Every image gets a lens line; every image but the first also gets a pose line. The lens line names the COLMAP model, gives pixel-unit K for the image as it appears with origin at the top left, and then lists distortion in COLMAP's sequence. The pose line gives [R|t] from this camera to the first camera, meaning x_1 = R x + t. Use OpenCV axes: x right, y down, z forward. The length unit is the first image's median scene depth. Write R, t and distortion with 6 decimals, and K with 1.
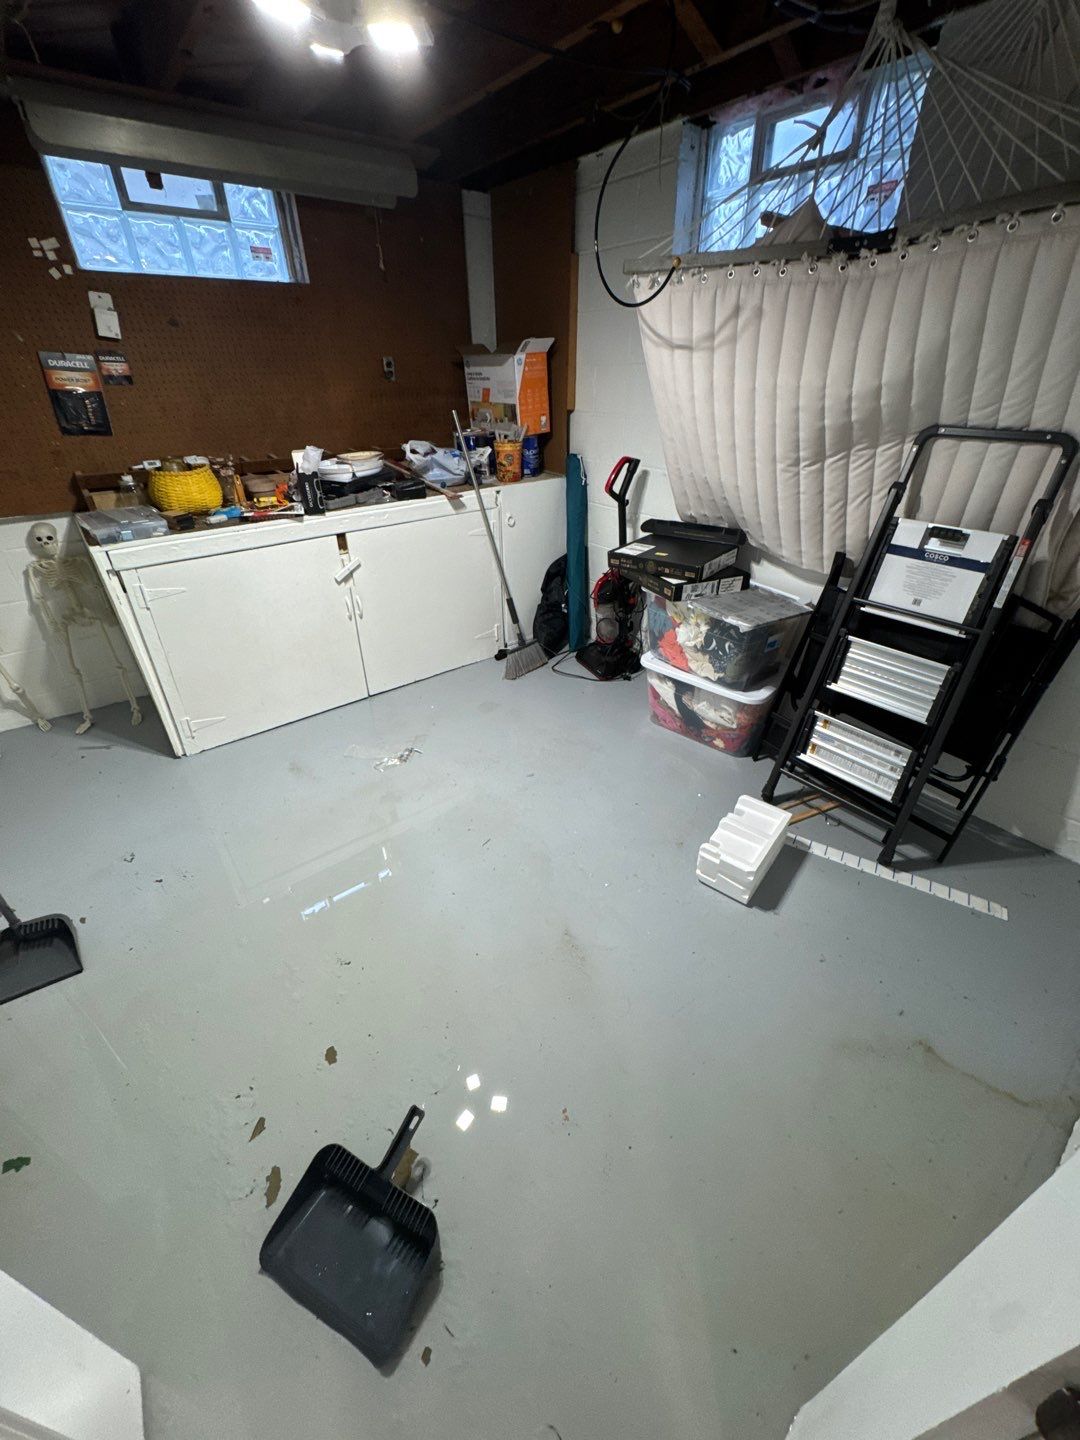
lens RADIAL K [[572.4, 0, 540.8], [0, 572.4, 721.0], [0, 0, 1]] dist [-0.003405, -0.000488]
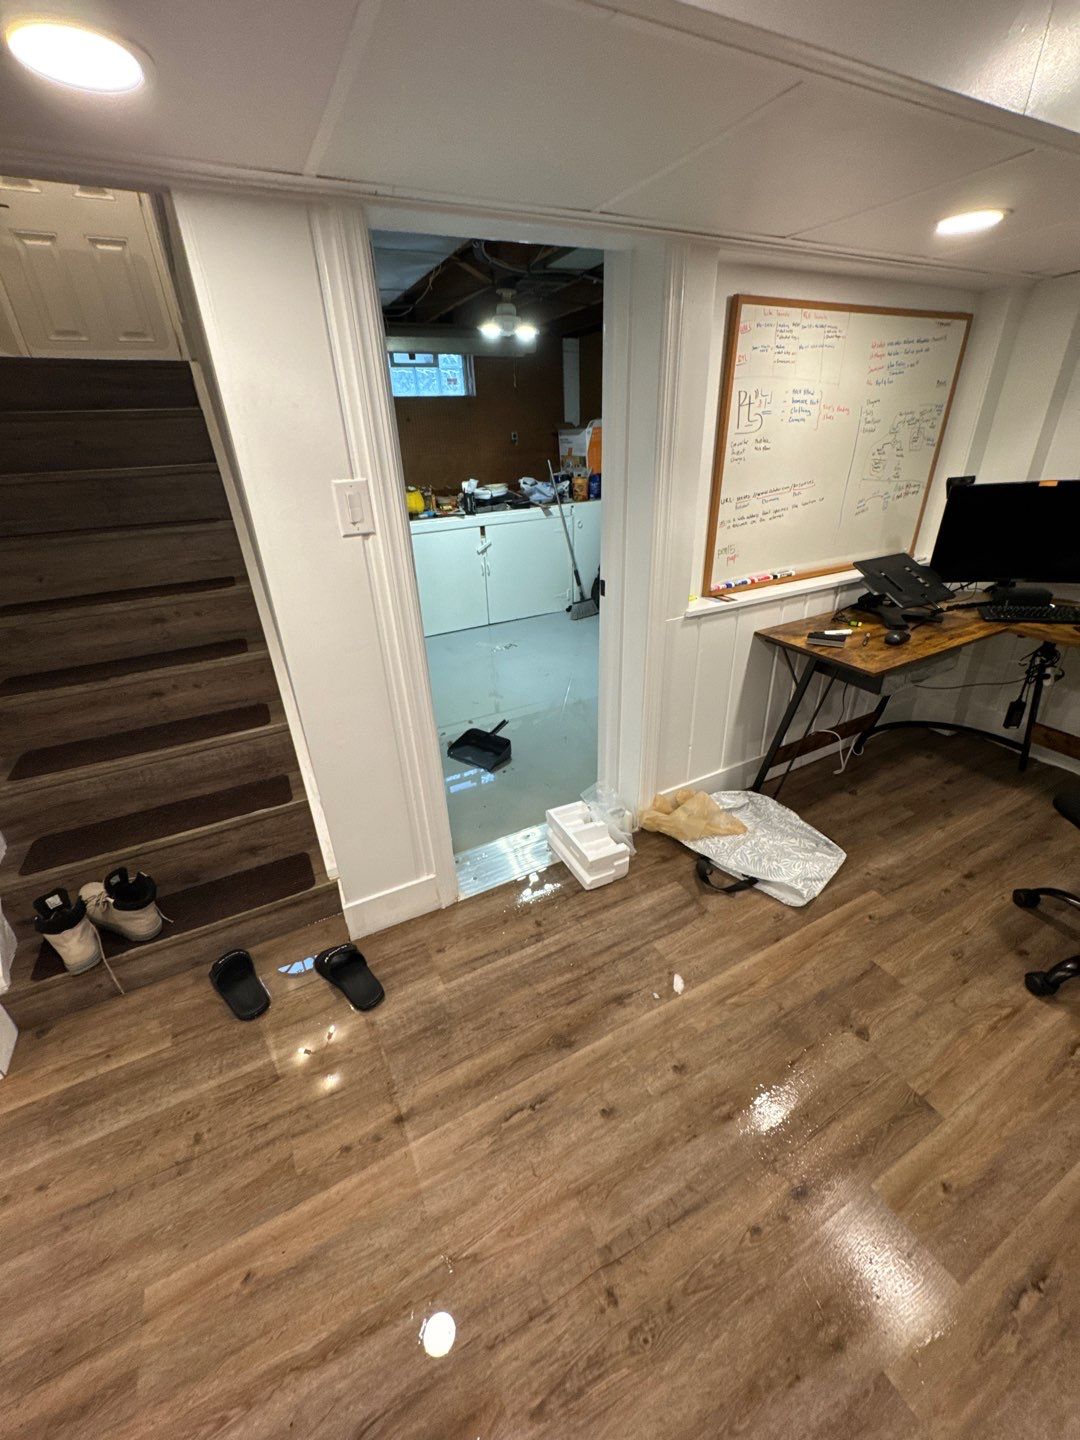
lens RADIAL K [[572.4, 0, 537.9], [0, 572.4, 721.4], [0, 0, 1]] dist [-0.003405, -0.000488]
pose [[0.983512, 0.055389, -0.172153, 0.153140], [-0.069026, 0.994847, -0.074263, 0.366541], [0.167153, 0.084922, 0.982267, -0.628117]]
